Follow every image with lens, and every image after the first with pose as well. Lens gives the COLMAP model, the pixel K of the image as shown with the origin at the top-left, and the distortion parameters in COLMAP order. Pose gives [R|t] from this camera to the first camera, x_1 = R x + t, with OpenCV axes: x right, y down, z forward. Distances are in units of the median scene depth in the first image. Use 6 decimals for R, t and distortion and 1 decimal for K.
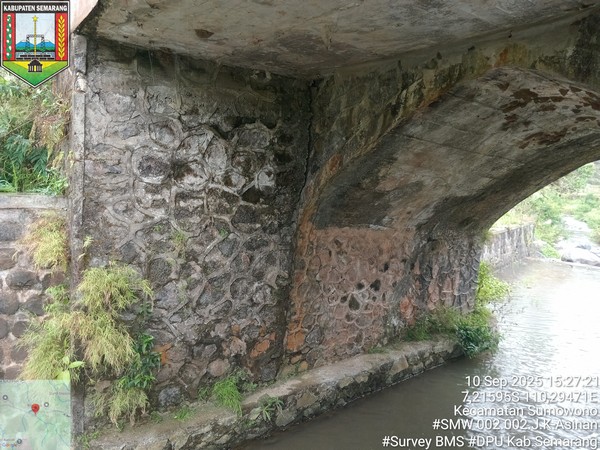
lens RADIAL K [[450.2, 0, 297.8], [0, 450.2, 226.2], [0, 0, 1]] dist [0.074057, -0.143848]
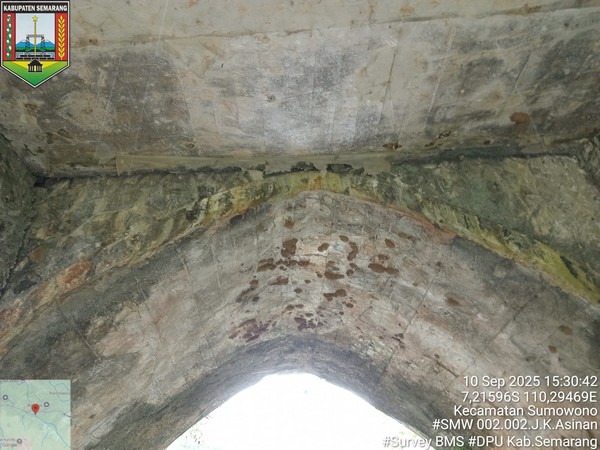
lens RADIAL K [[450.2, 0, 297.8], [0, 450.2, 226.2], [0, 0, 1]] dist [0.074057, -0.143848]
pose [[0.604438, 0.377676, 0.701438, -0.226599], [0.151049, 0.810179, -0.566387, 0.242812], [-0.782201, 0.448298, 0.432655, 0.433794]]
